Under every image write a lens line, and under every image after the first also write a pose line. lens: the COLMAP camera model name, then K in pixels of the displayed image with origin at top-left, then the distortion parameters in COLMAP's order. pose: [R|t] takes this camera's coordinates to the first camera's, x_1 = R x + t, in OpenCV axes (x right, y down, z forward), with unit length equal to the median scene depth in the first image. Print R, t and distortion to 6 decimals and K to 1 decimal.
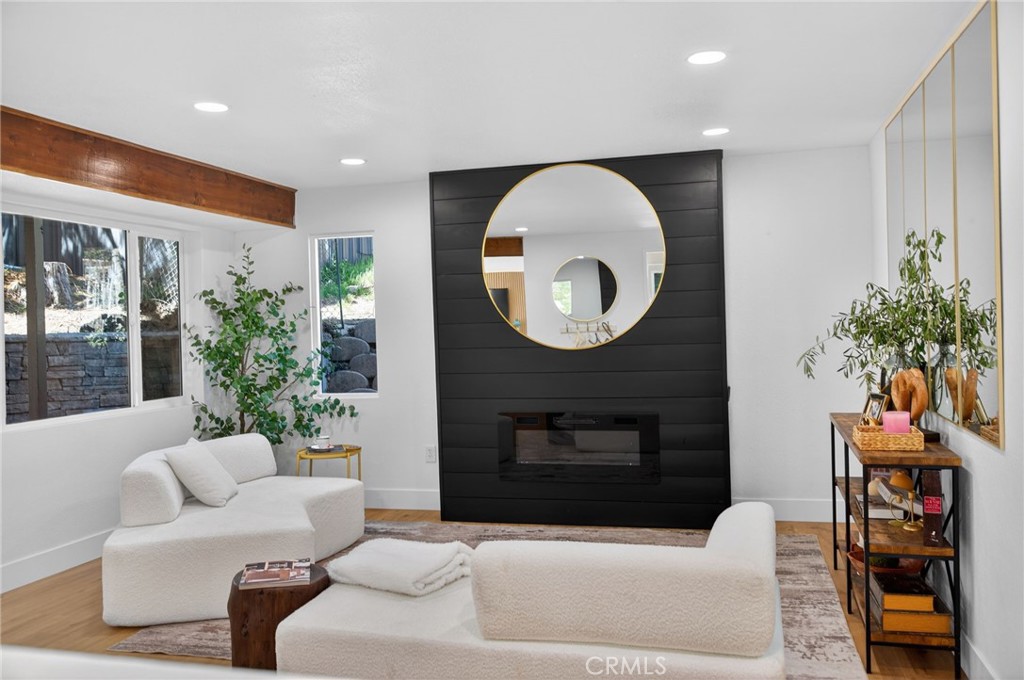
lens RADIAL K [[864.3, 0, 548.6], [0, 864.3, 300.0], [0, 0, 1]] dist [-0.006500, -0.002758]
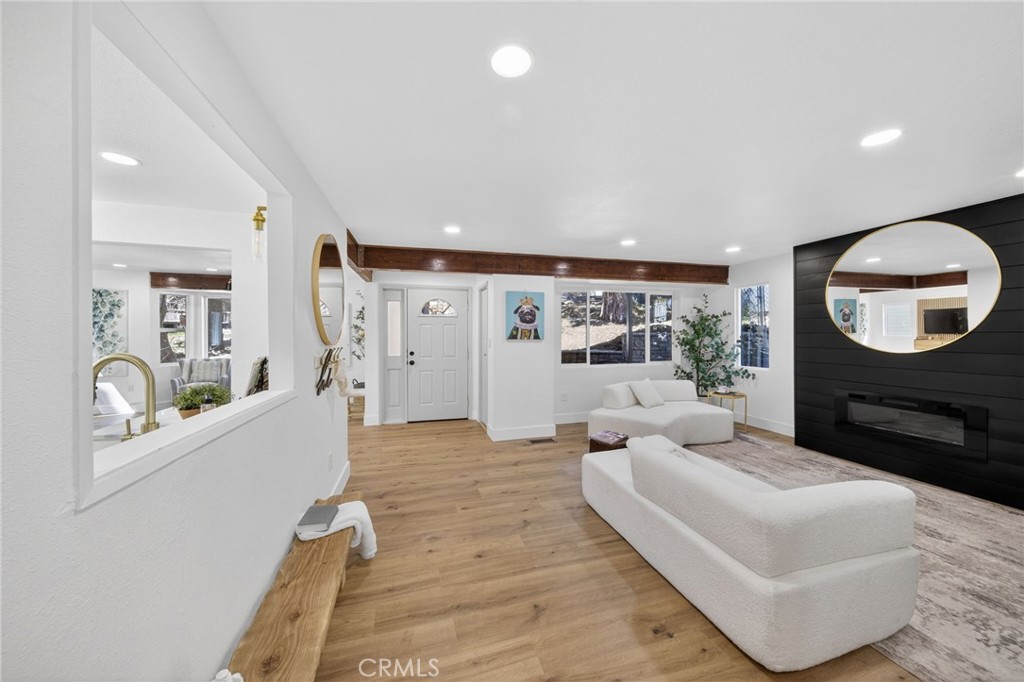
lens RADIAL K [[356.6, 0, 509.4], [0, 356.6, 337.0], [0, 0, 1]] dist [0.000609, 0.000041]
pose [[0.500171, 0.033810, -0.865266, 0.195444], [0.016801, 0.998670, 0.048734, -0.008774], [0.865764, -0.038912, 0.498938, 0.126630]]
